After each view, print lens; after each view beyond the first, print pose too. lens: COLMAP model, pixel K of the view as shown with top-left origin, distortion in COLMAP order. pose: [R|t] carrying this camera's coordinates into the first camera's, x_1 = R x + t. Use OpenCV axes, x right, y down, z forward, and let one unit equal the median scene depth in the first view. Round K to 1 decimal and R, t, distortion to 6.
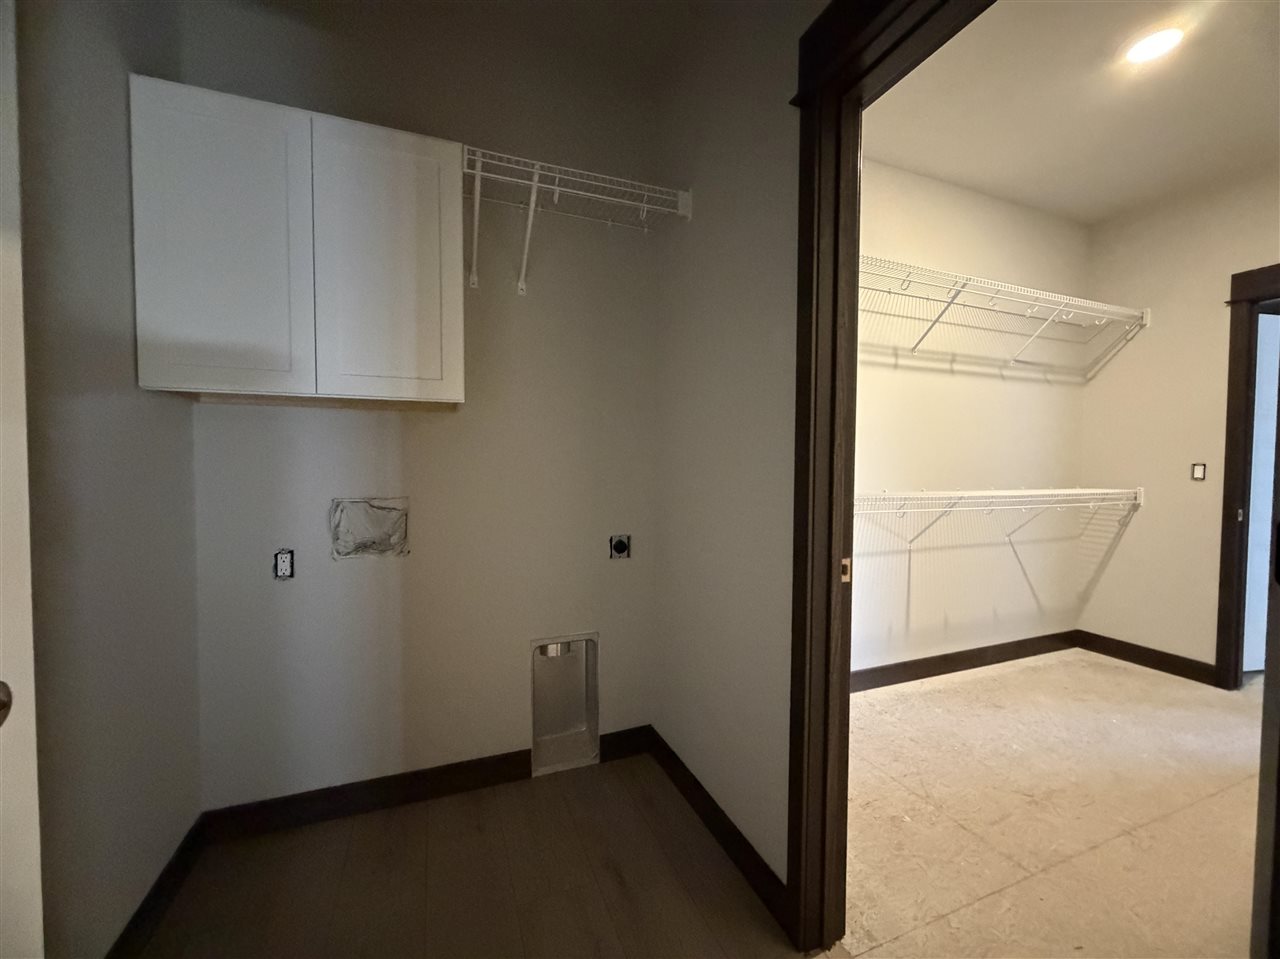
lens RADIAL K [[511.3, 0, 636.8], [0, 511.3, 483.6], [0, 0, 1]] dist [0.001871, 0.000237]
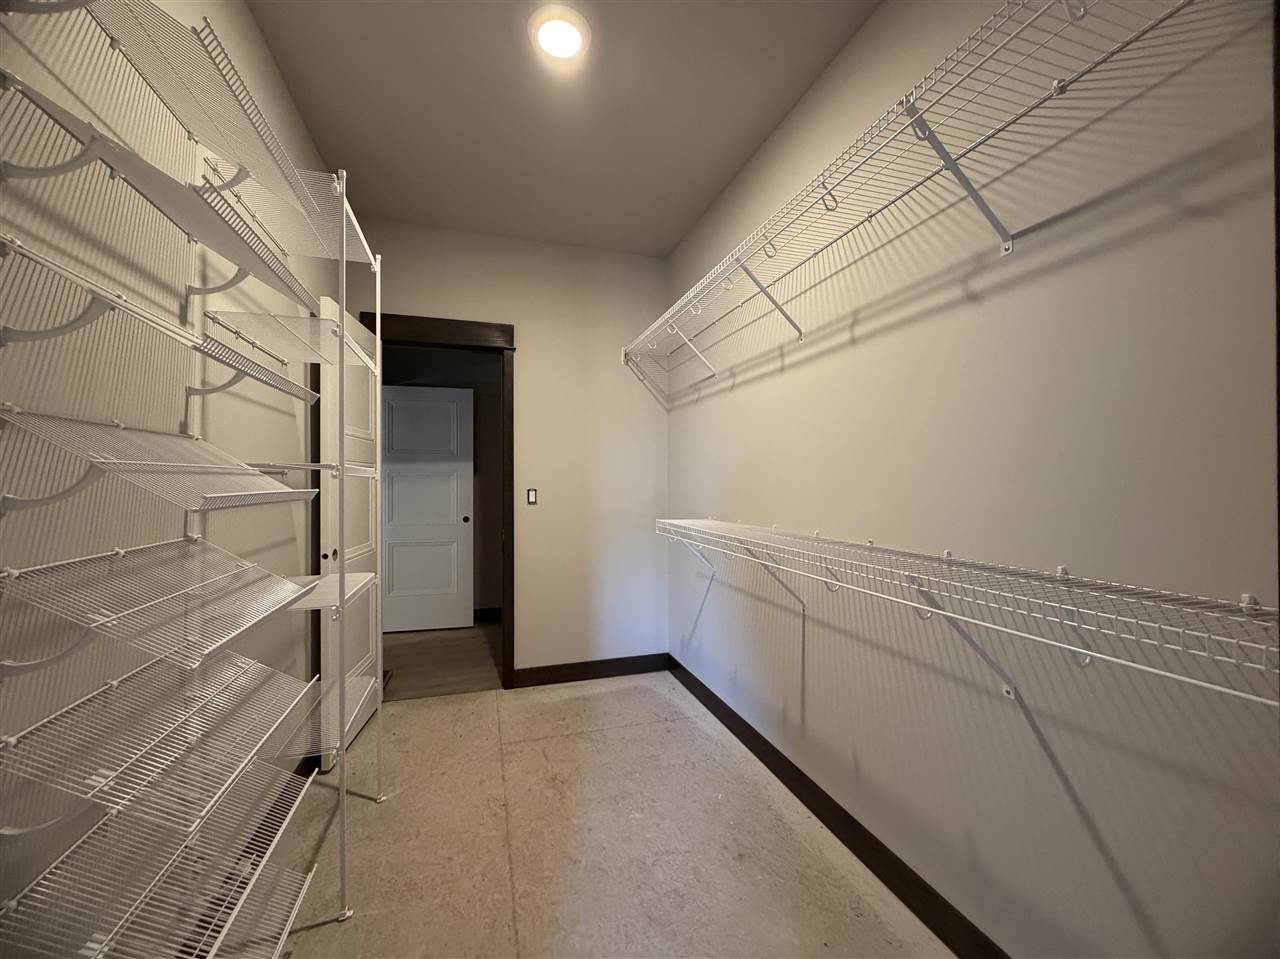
lens RADIAL K [[511.3, 0, 638.5], [0, 511.3, 479.7], [0, 0, 1]] dist [0.001871, 0.000237]
pose [[-0.082140, -0.005266, -0.996607, 1.266195], [-0.027547, 0.999616, -0.003011, -0.050171], [0.996240, 0.027206, -0.082253, 0.825786]]
